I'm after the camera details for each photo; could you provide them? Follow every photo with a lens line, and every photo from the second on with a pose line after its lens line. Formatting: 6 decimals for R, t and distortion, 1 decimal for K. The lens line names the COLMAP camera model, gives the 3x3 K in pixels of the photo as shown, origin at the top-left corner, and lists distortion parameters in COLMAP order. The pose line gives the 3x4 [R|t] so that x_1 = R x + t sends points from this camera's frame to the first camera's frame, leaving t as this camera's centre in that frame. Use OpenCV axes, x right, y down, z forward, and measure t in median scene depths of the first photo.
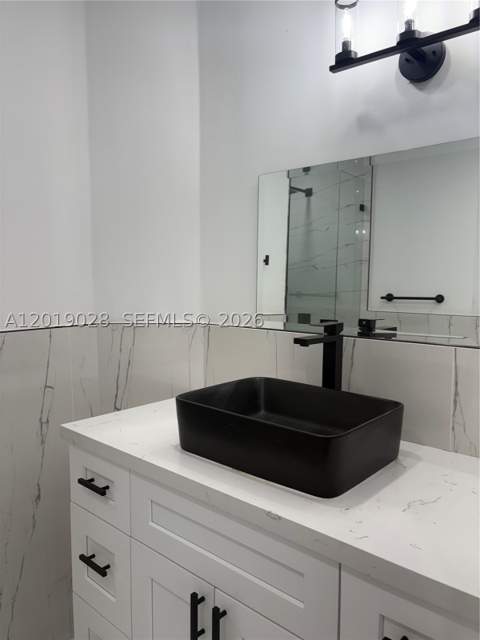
lens RADIAL K [[490.2, 0, 237.8], [0, 490.2, 325.6], [0, 0, 1]] dist [0.015419, 0.007013]
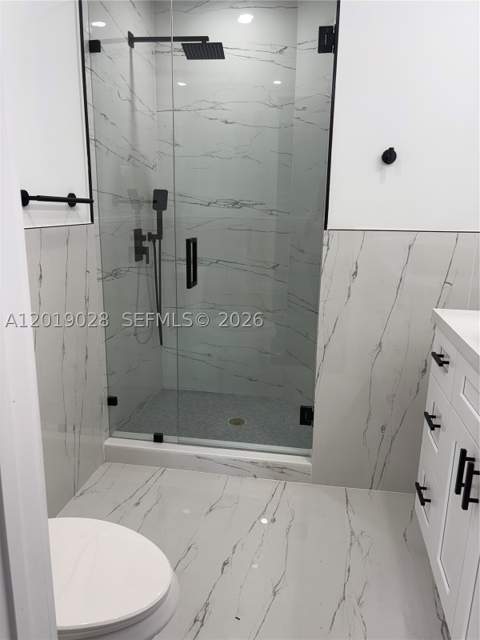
lens RADIAL K [[484.5, 0, 234.2], [0, 484.5, 320.6], [0, 0, 1]] dist [0.046419, -0.039218]
pose [[0.522746, 0.205460, -0.827359, 0.417492], [-0.098381, 0.978577, 0.180852, 0.066225], [0.846792, -0.013143, 0.531761, -0.063768]]
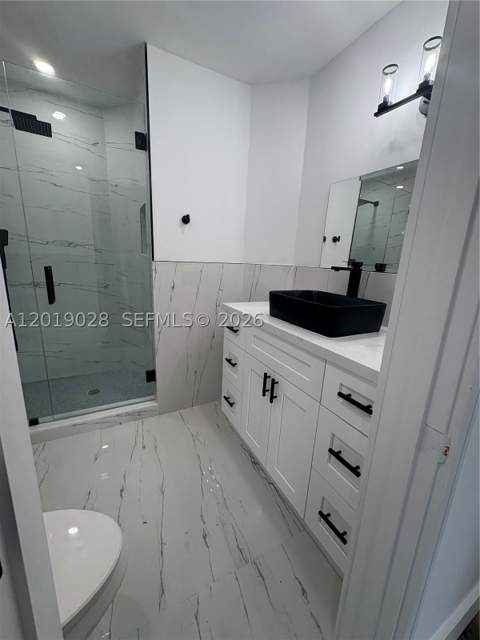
lens RADIAL K [[254.6, 0, 238.7], [0, 254.6, 318.4], [0, 0, 1]] dist [0.002067, 0.000737]
pose [[0.933609, 0.122033, -0.336870, 0.127658], [-0.080185, 0.987526, 0.135510, 0.113122], [0.349205, -0.099501, 0.931749, -0.094217]]
